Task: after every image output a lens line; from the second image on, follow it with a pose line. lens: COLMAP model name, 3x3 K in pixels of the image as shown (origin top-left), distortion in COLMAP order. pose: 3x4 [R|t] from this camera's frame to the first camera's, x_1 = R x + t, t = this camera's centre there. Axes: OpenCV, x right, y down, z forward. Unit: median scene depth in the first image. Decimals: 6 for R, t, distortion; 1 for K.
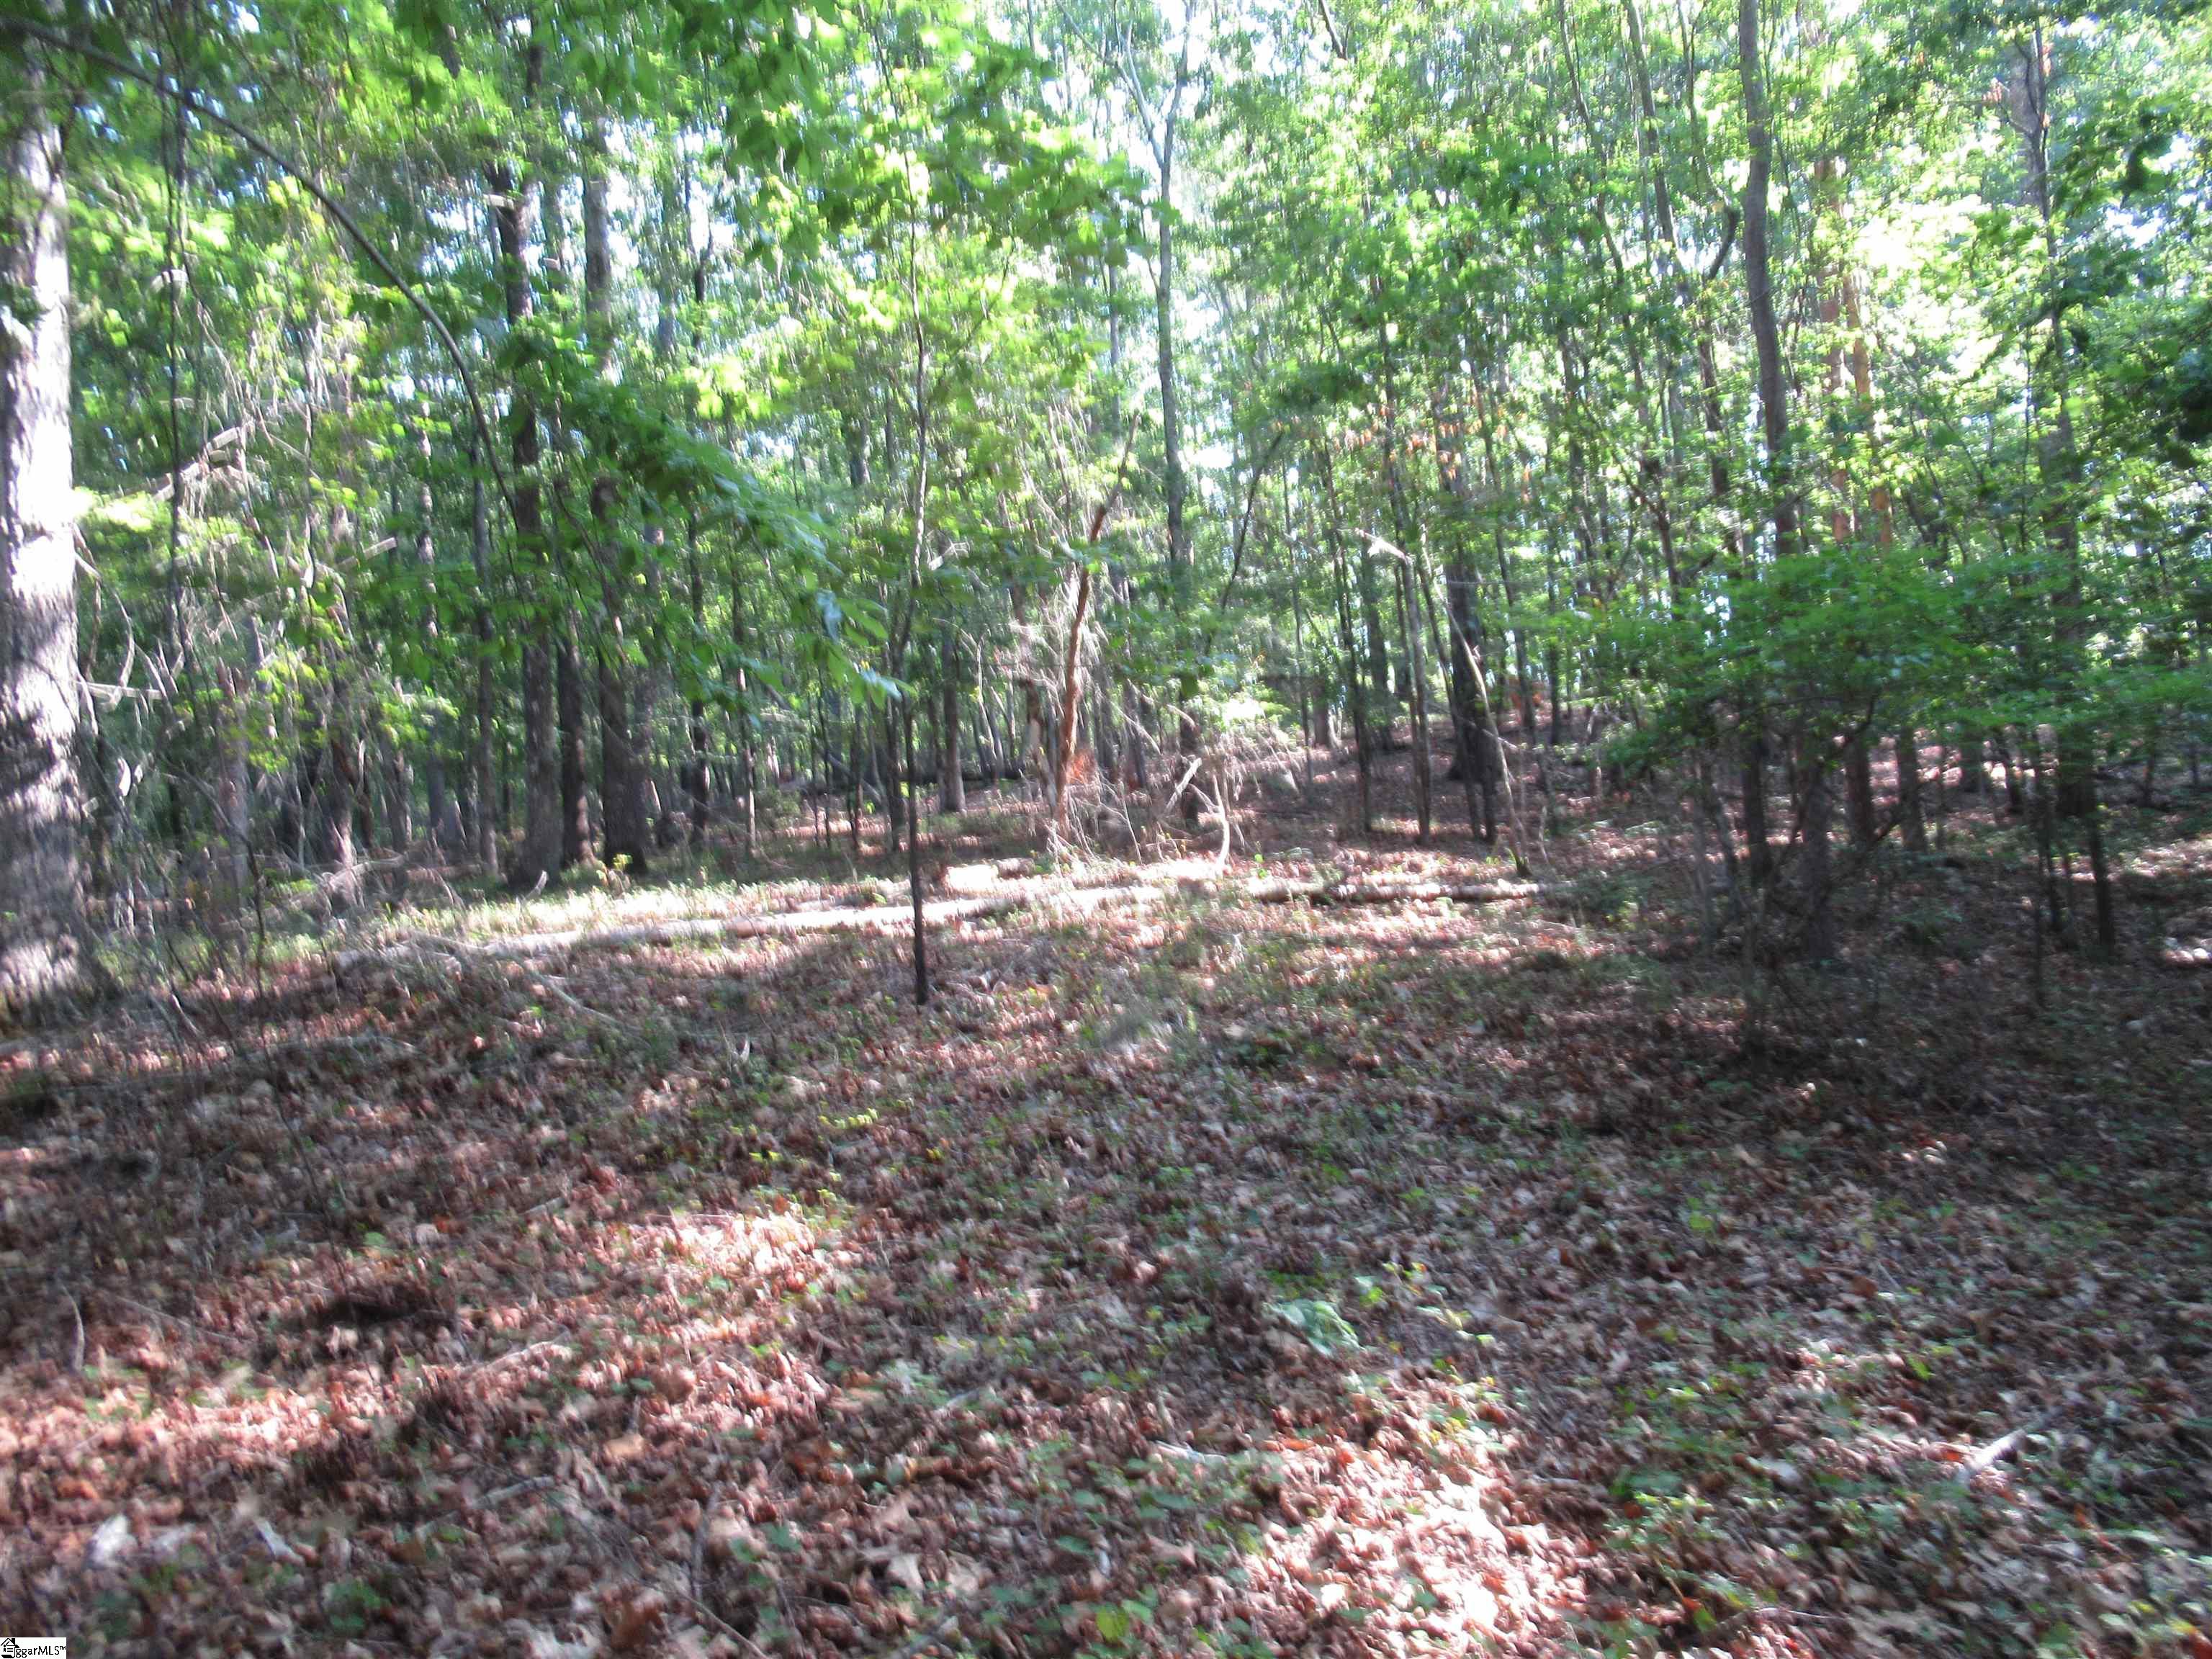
lens RADIAL K [[1653.1, 0, 1106.0], [0, 1653.1, 829.5], [0, 0, 1]] dist [-0.014251, -0.001862]
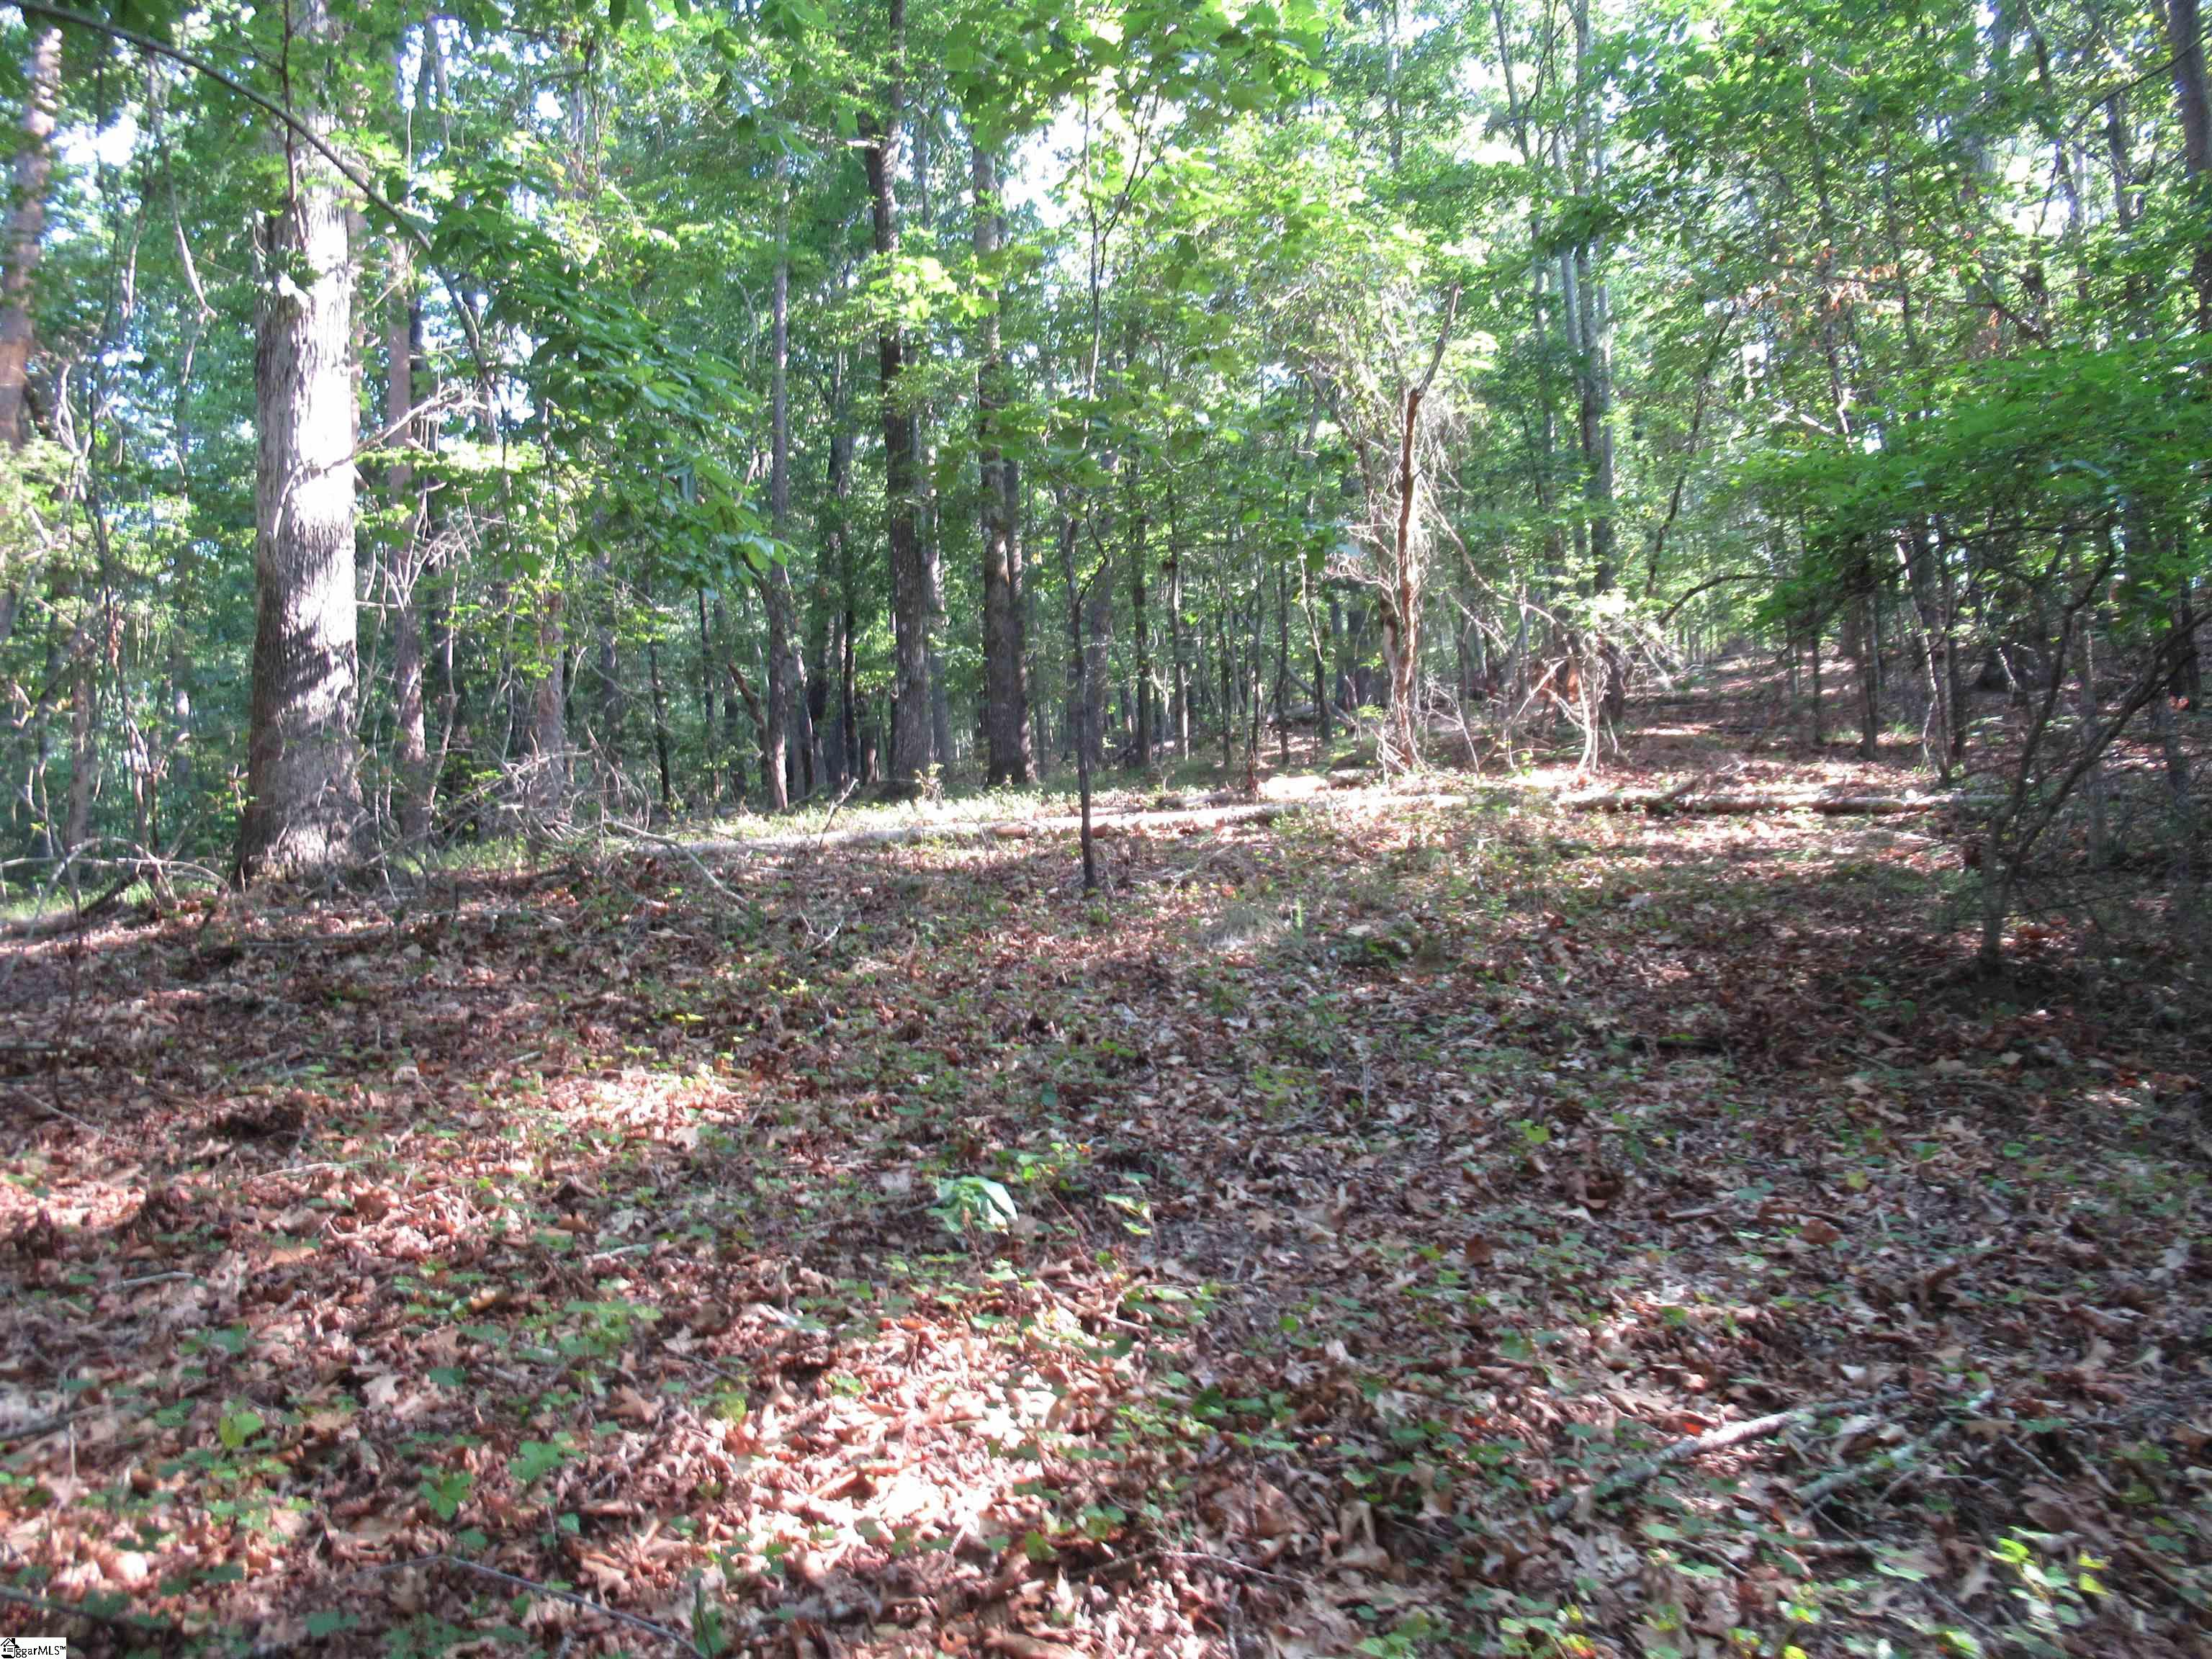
lens RADIAL K [[1653.1, 0, 1106.0], [0, 1653.1, 829.5], [0, 0, 1]] dist [-0.014251, -0.001862]
pose [[0.943481, 0.006317, -0.331367, 0.178260], [0.006765, 0.999243, 0.038312, 0.021066], [0.331358, -0.038388, 0.942724, 0.059152]]
